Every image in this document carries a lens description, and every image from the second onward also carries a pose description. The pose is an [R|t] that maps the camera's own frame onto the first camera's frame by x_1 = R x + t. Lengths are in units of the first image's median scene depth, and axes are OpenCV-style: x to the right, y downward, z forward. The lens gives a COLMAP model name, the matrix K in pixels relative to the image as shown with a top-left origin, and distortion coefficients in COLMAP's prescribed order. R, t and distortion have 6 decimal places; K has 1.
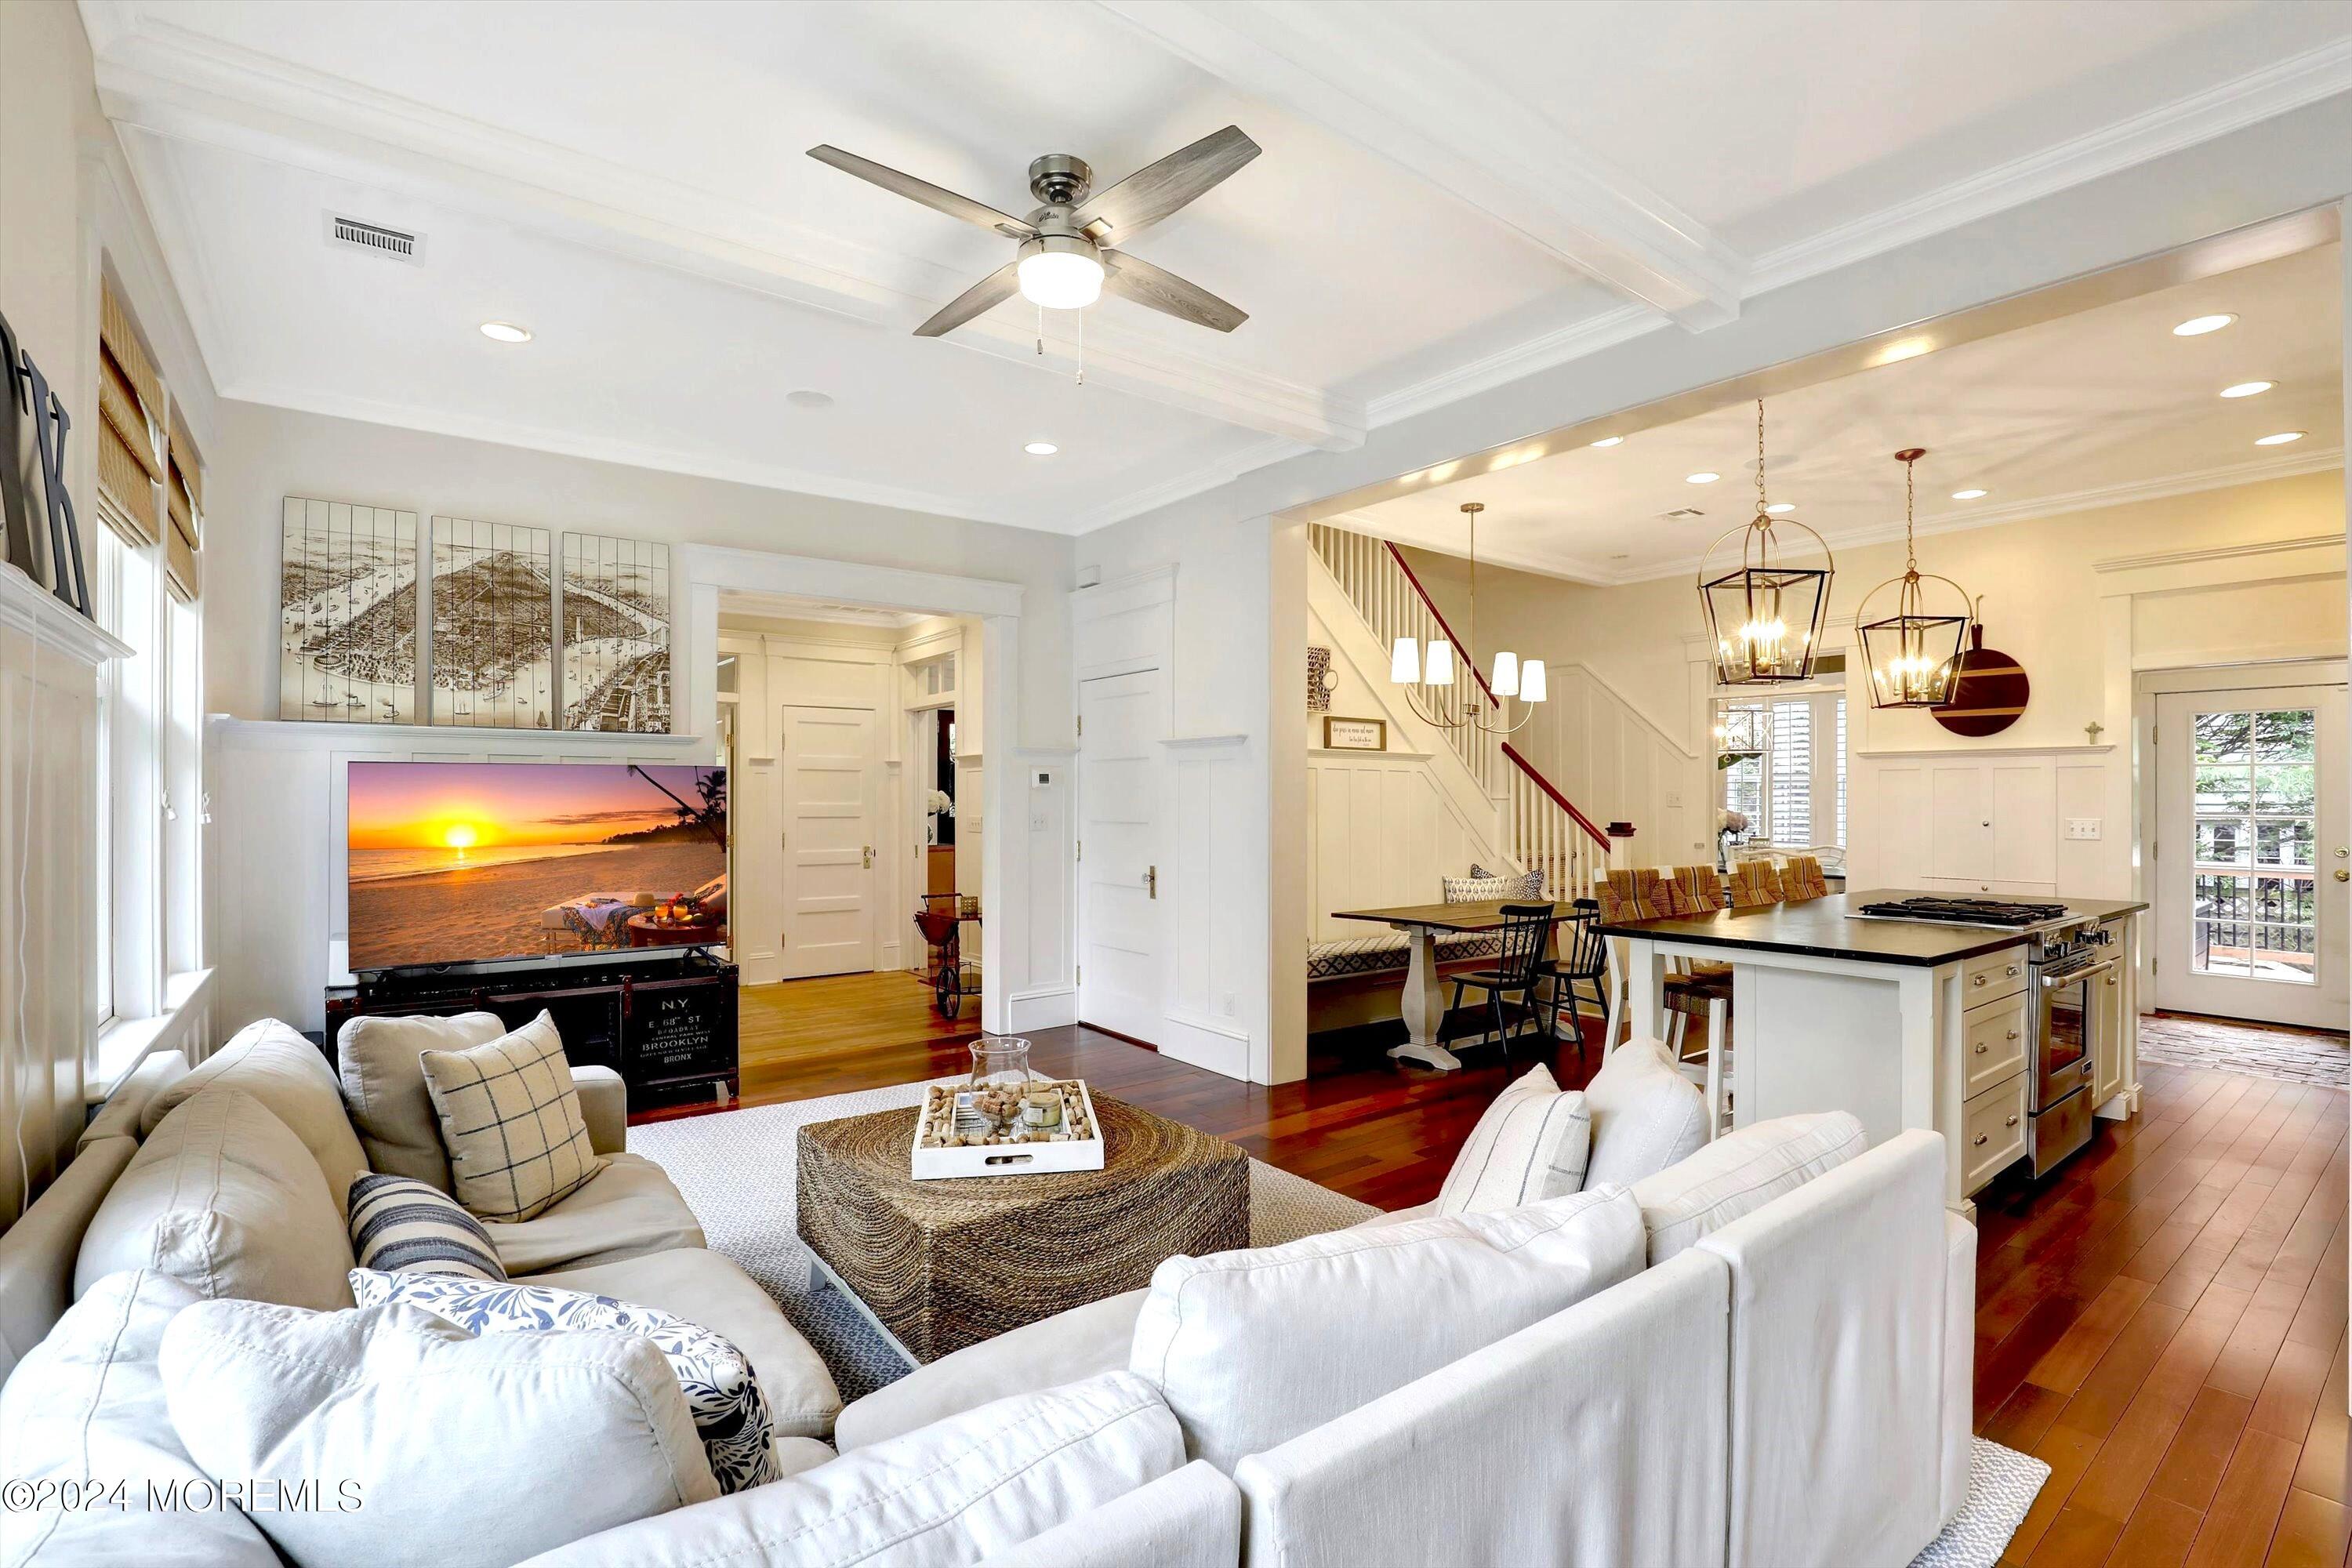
lens RADIAL K [[1085.0, 0, 1183.3], [0, 1085.0, 786.2], [0, 0, 1]] dist [-0.021948, -0.000013]
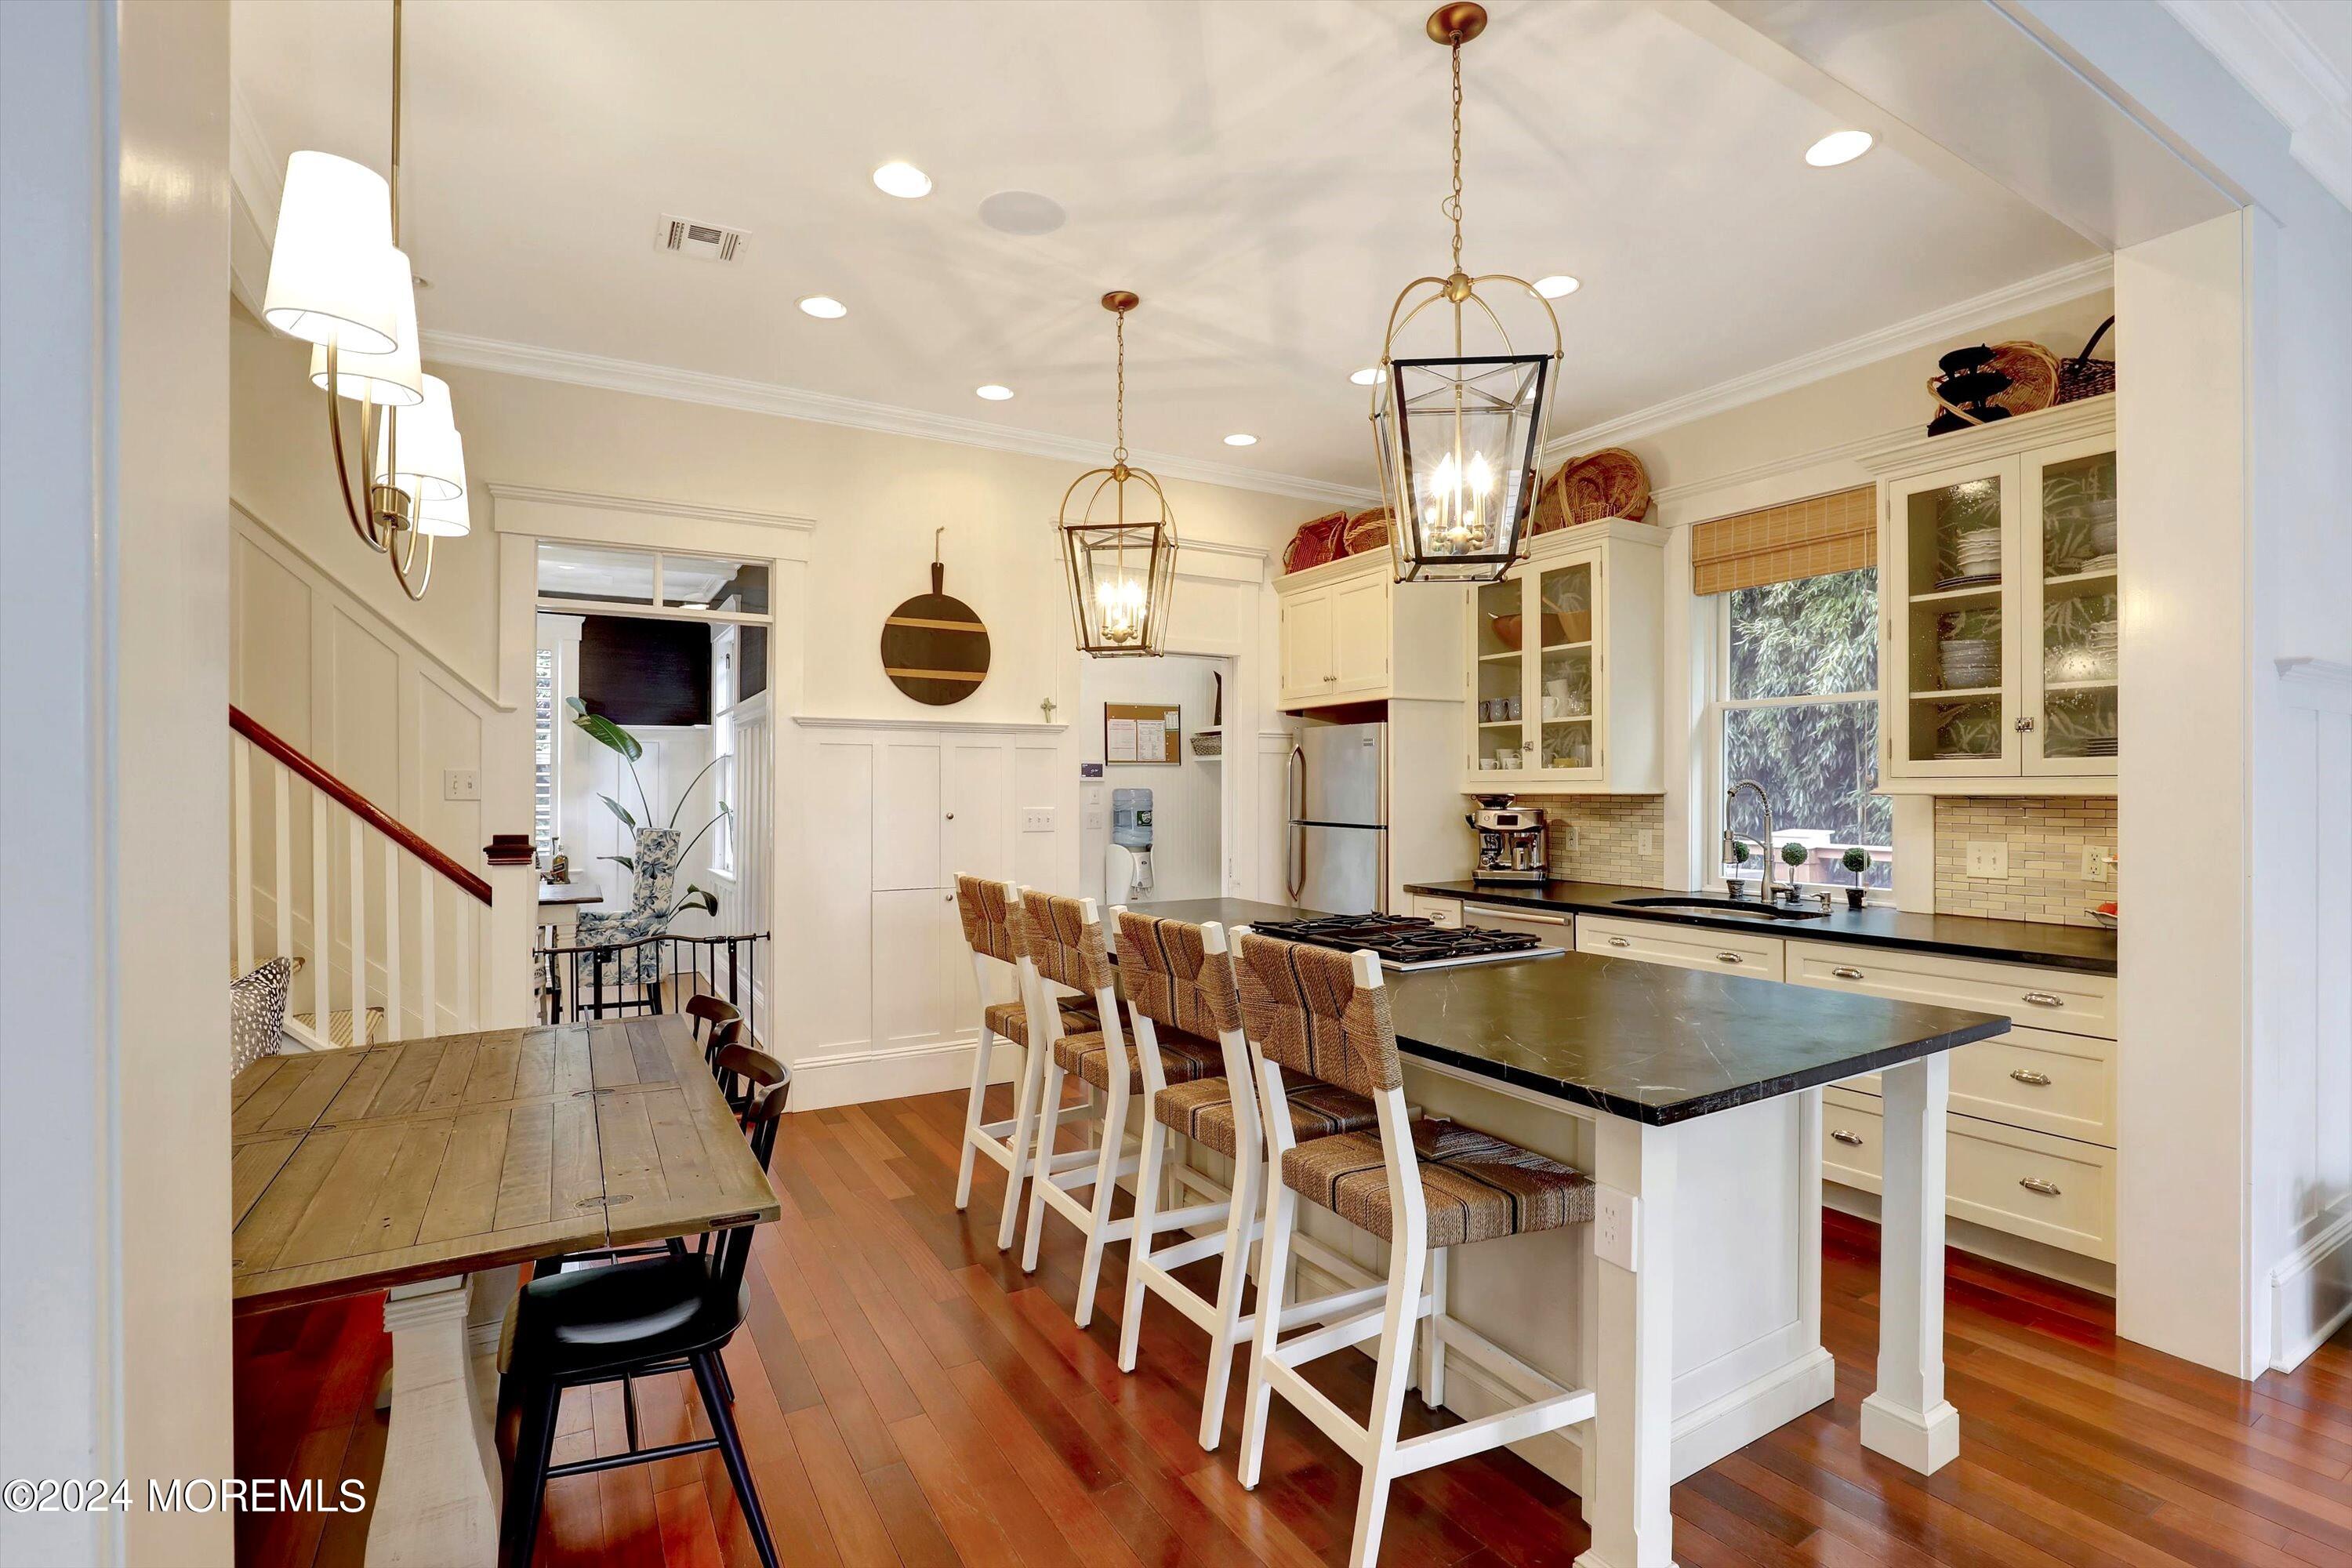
lens RADIAL K [[1085.0, 0, 1178.6], [0, 1085.0, 780.9], [0, 0, 1]] dist [-0.021948, -0.000013]
pose [[0.113554, 0.002860, 0.993528, -0.027298], [-0.007774, 0.999968, -0.001990, 0.009355], [-0.993501, -0.007497, 0.113573, 0.750690]]
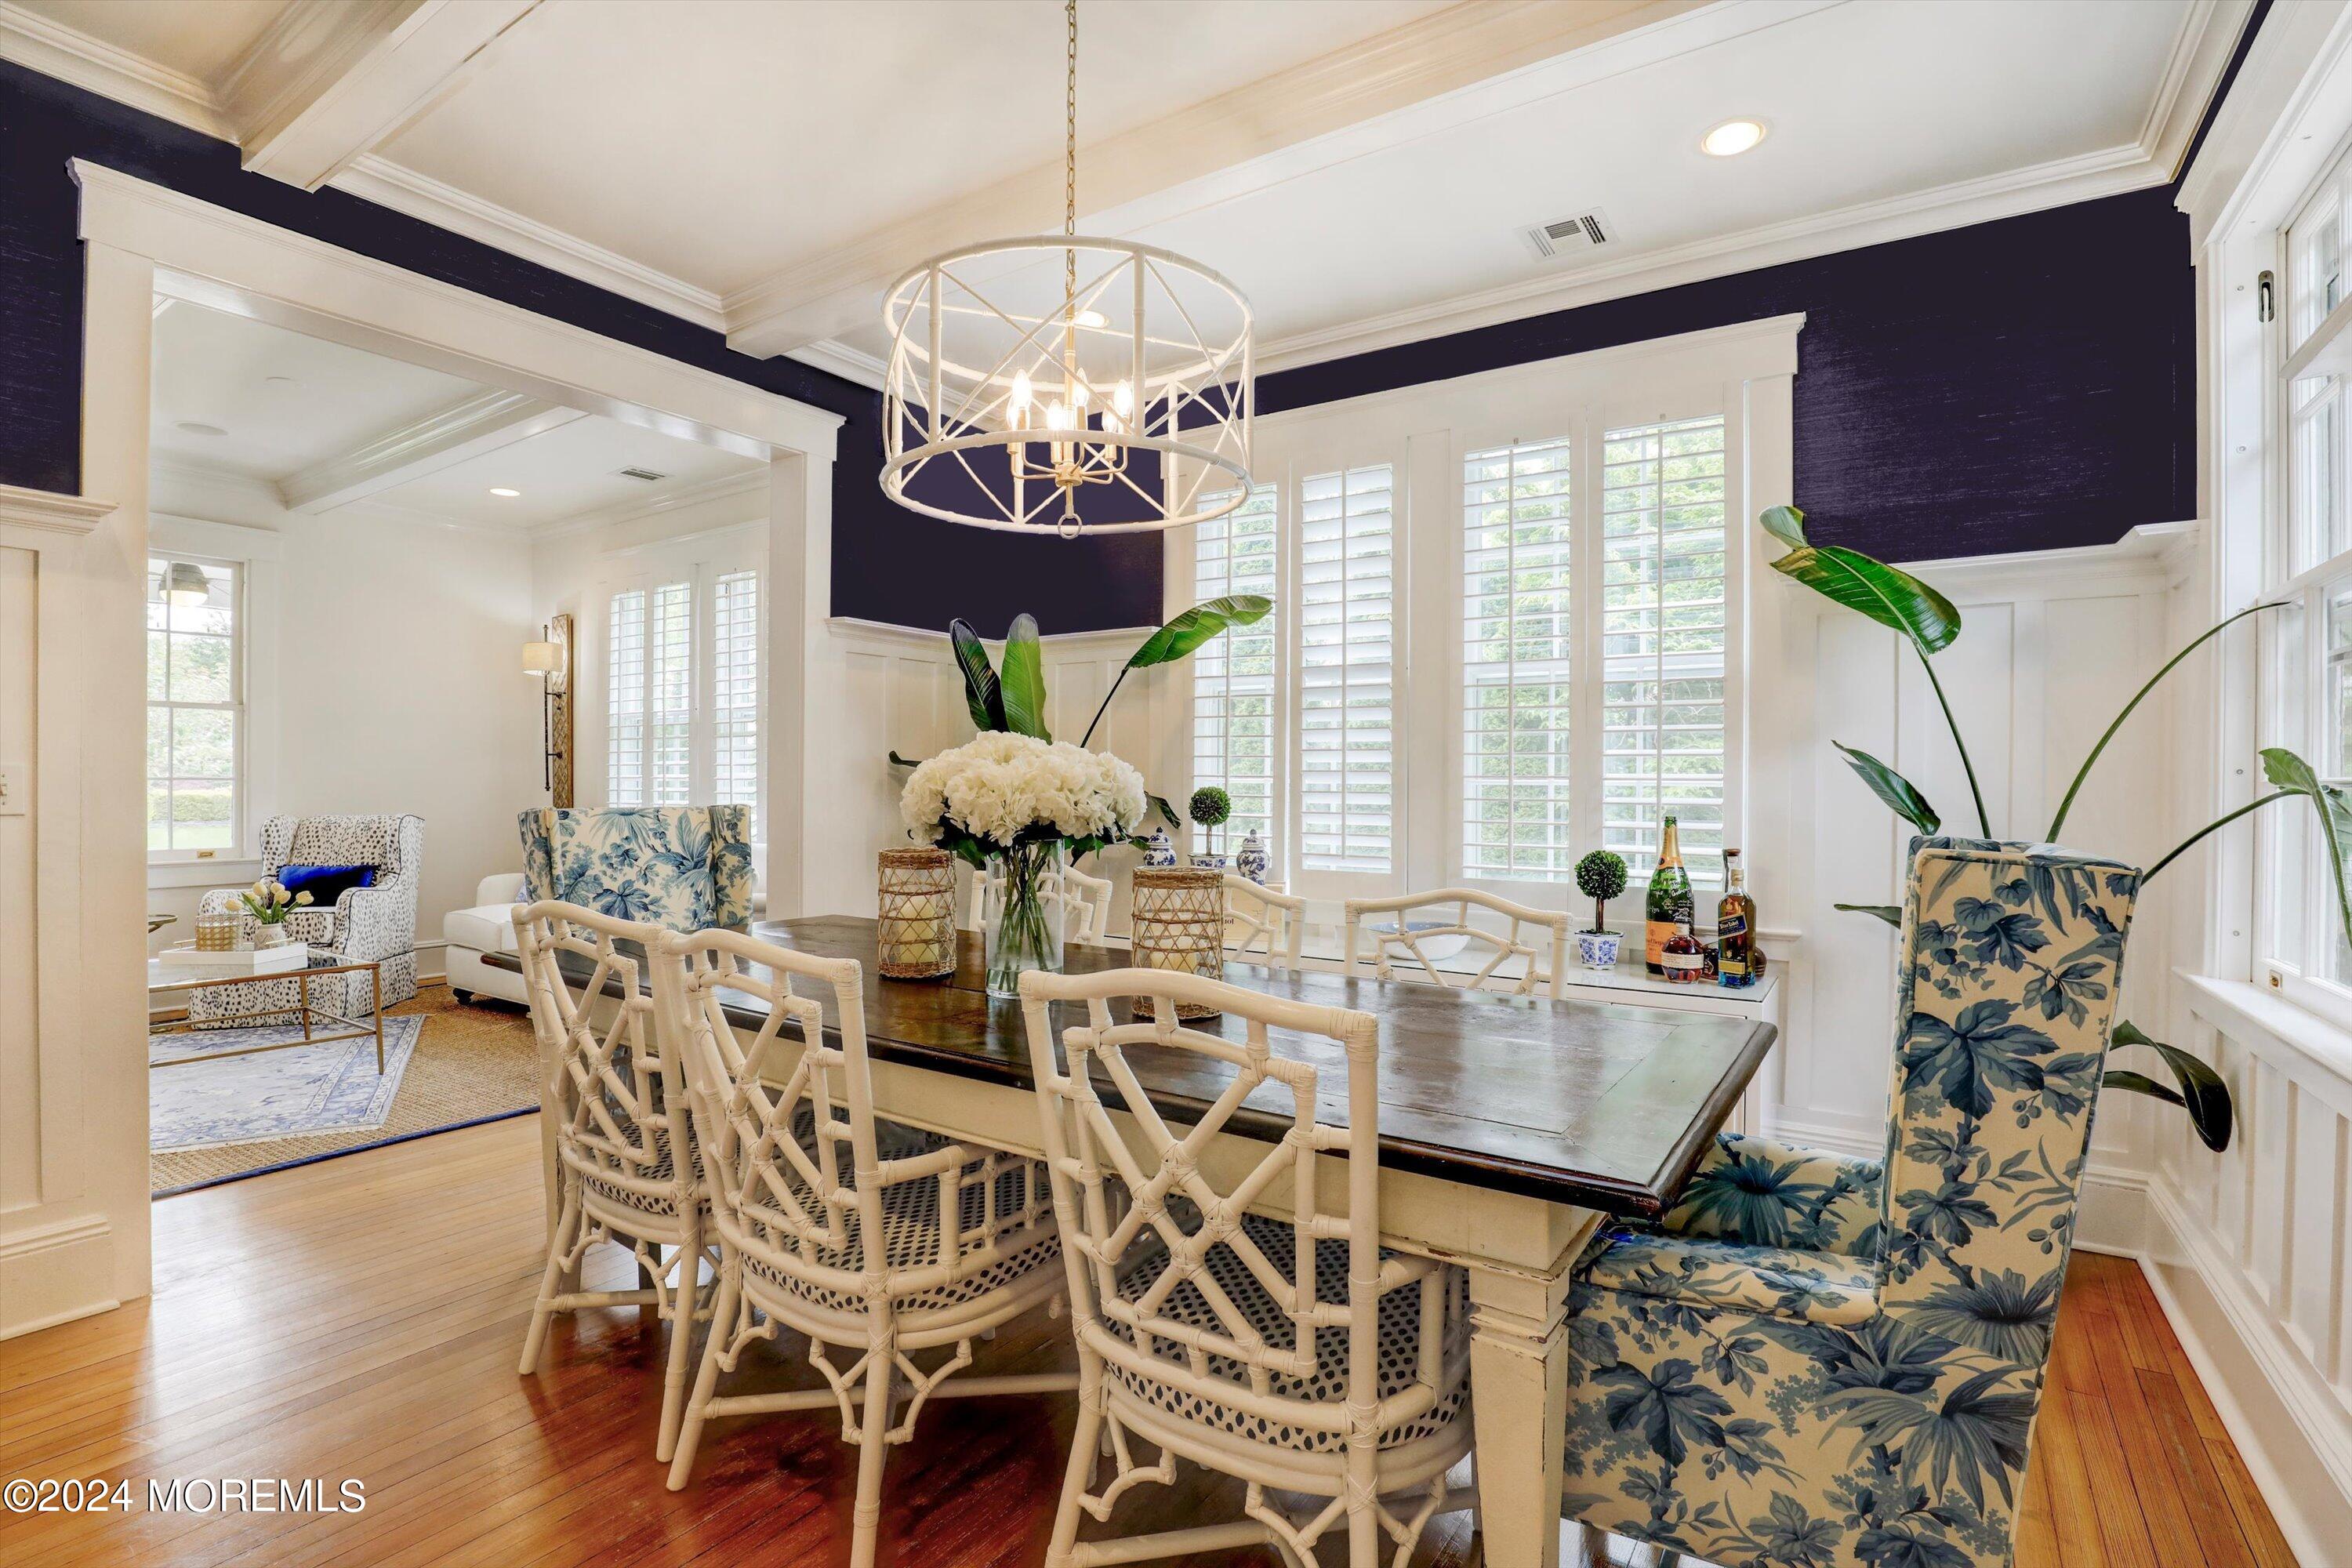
lens RADIAL K [[1085.0, 0, 1171.2], [0, 1085.0, 784.0], [0, 0, 1]] dist [-0.021948, -0.000013]
pose [[0.943519, 0.002409, 0.331310, 0.292283], [-0.005641, 0.999945, 0.008793, 0.024236], [-0.331270, -0.010166, 0.943481, 0.950849]]
